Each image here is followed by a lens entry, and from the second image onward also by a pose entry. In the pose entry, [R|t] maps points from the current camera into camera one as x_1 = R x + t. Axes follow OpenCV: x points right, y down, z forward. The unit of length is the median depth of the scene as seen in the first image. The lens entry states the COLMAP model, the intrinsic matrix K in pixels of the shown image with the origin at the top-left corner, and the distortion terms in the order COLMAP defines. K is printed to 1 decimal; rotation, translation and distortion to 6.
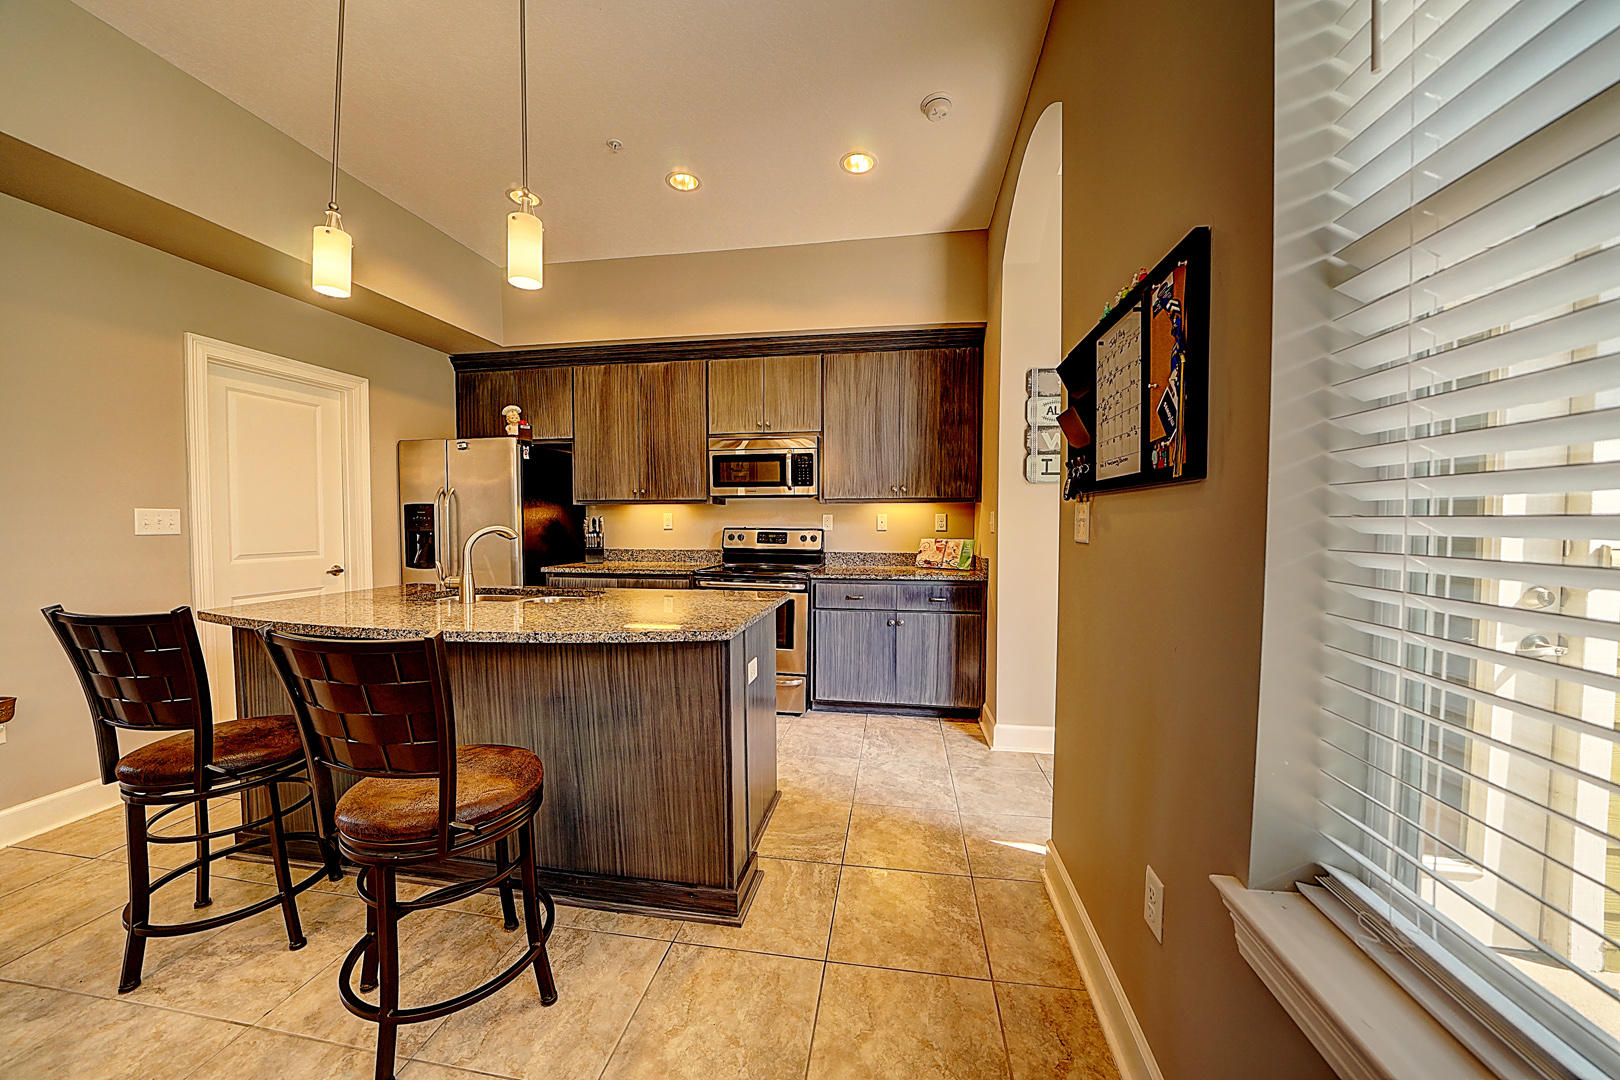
lens RADIAL K [[560.3, 0, 810.0], [0, 560.3, 540.0], [0, 0, 1]] dist [-0.022888, 0.000430]
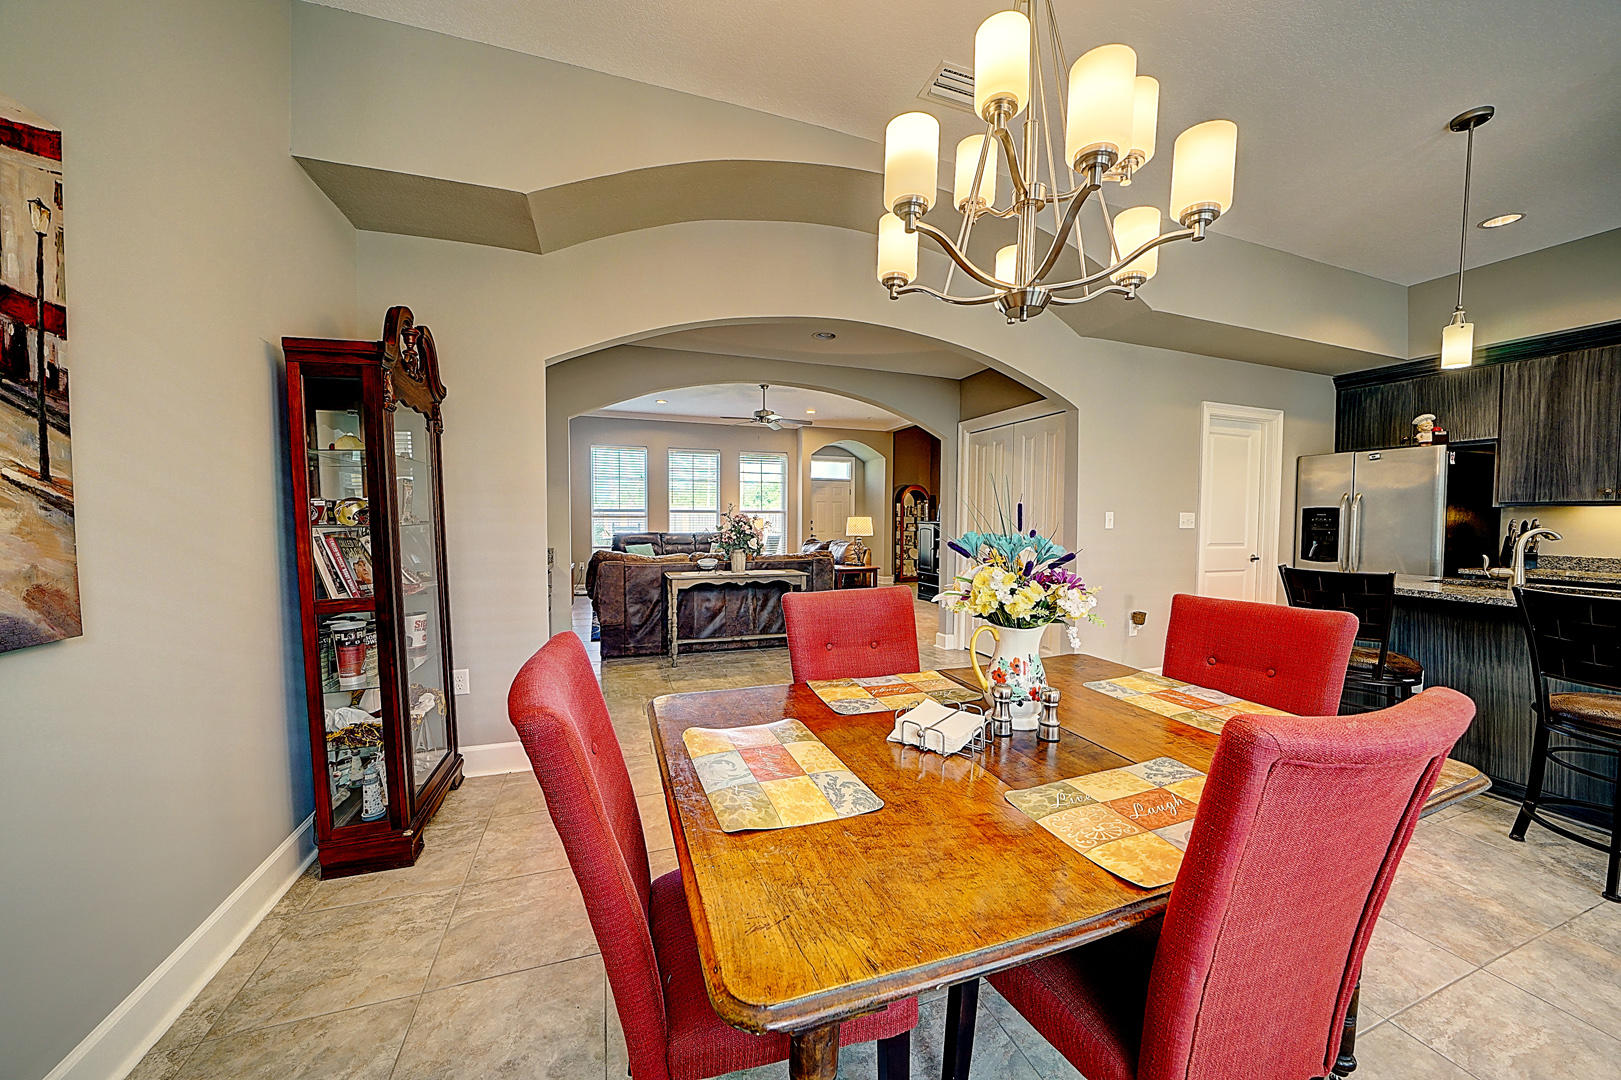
lens RADIAL K [[560.7, 0, 810.5], [0, 560.7, 540.0], [0, 0, 1]] dist [-0.022888, 0.000430]
pose [[0.476912, 0.039962, -0.878042, -0.174026], [-0.040711, 0.998898, 0.023350, 0.021324], [0.878008, 0.024610, 0.478014, -0.520384]]
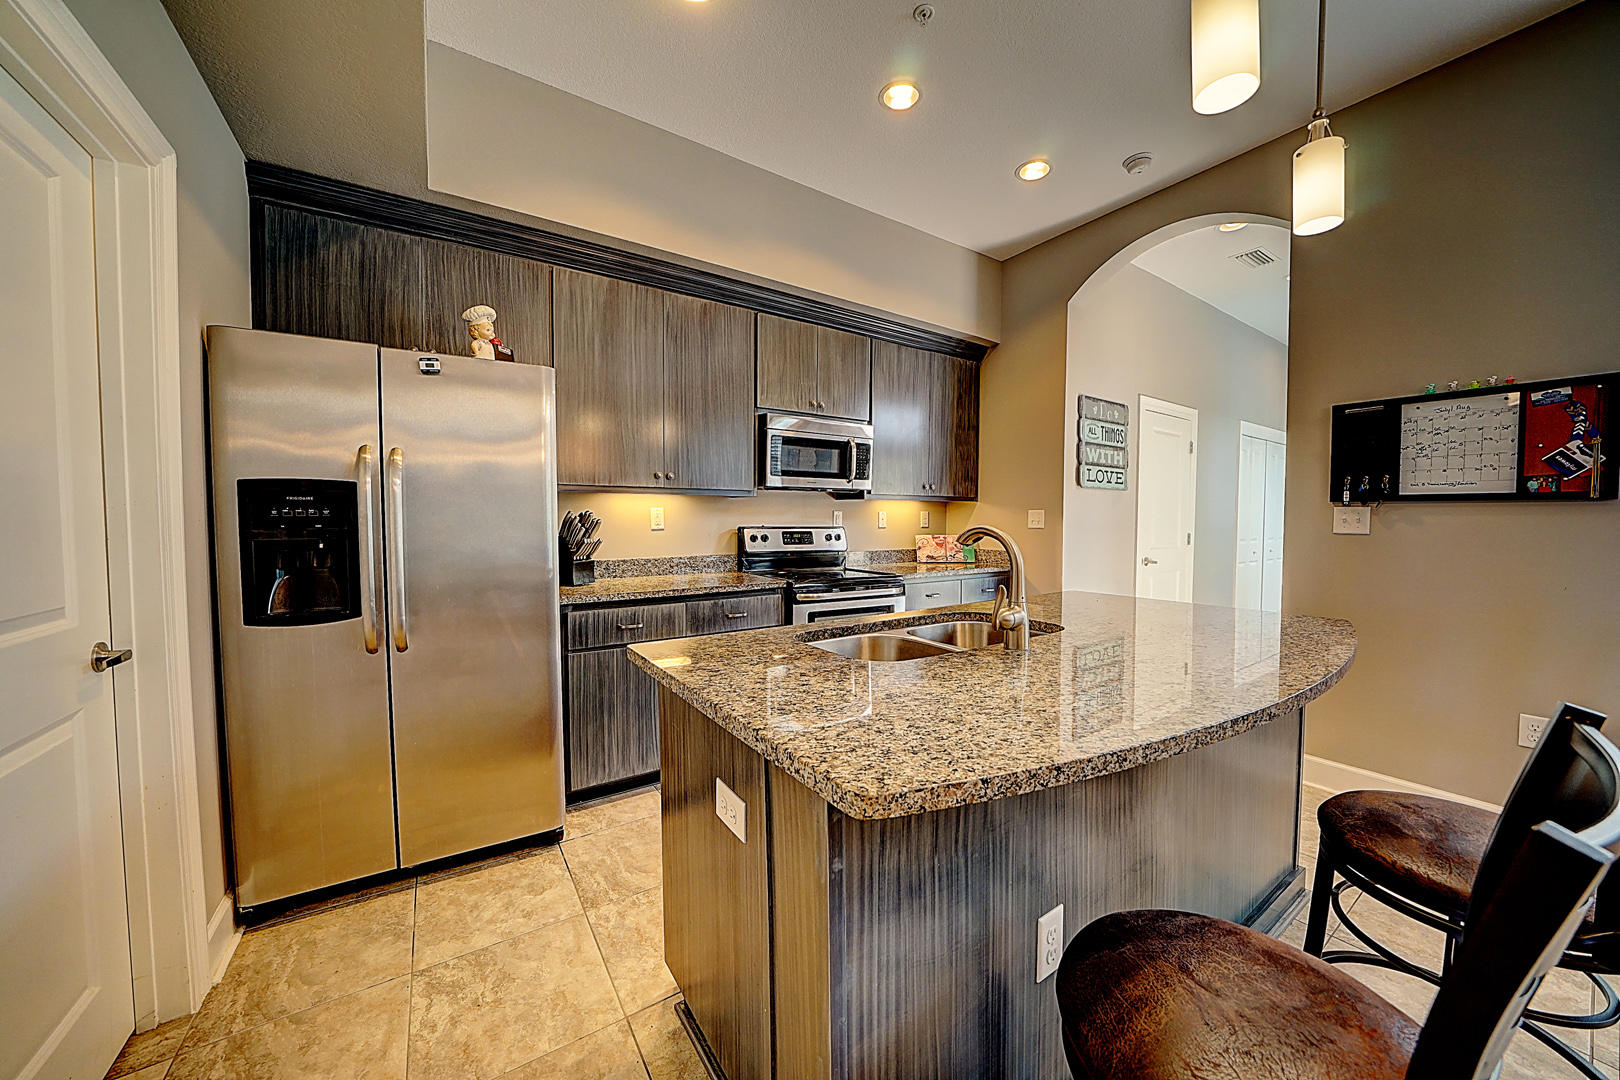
lens RADIAL K [[560.3, 0, 810.0], [0, 560.3, 540.0], [0, 0, 1]] dist [-0.022888, 0.000430]
pose [[0.734298, -0.026291, 0.678318, -0.673114], [0.022239, 0.999645, 0.014671, -0.013523], [-0.678463, 0.004312, 0.734622, 0.385191]]
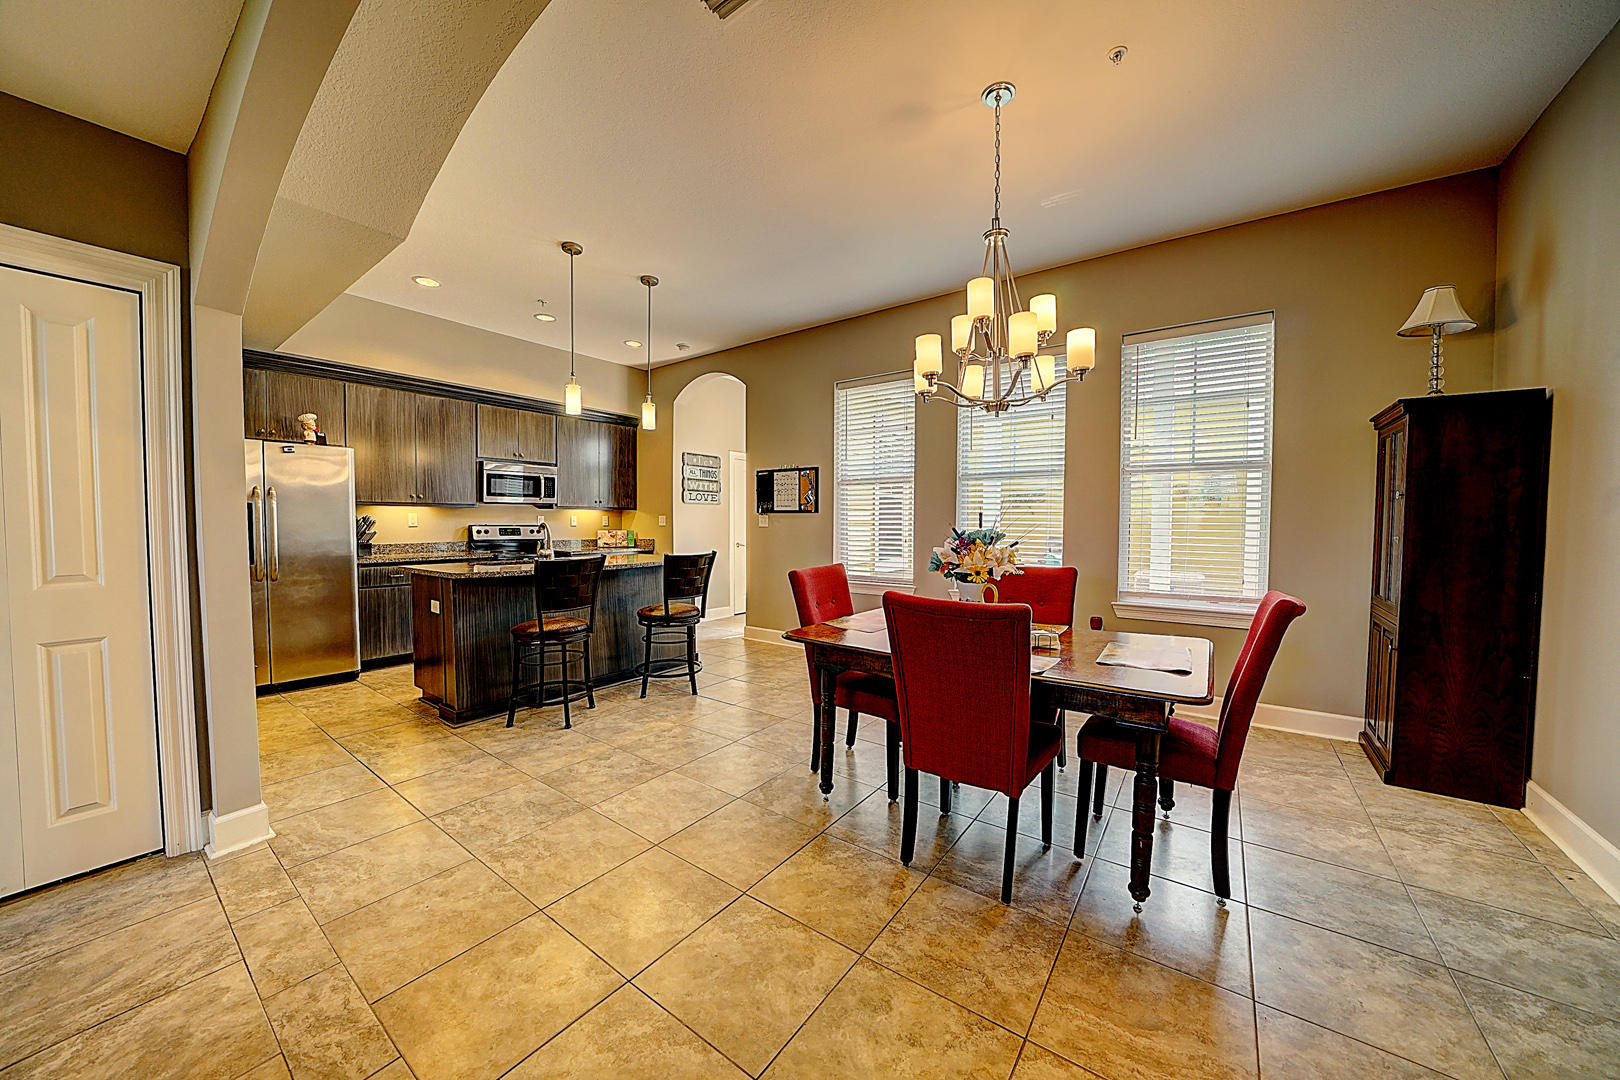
lens RADIAL K [[560.3, 0, 810.0], [0, 560.3, 540.0], [0, 0, 1]] dist [-0.022888, 0.000430]
pose [[0.457627, -0.028270, 0.888695, -1.048232], [0.027711, 0.999462, 0.017524, 0.014545], [-0.888712, 0.016607, 0.458164, -0.358797]]
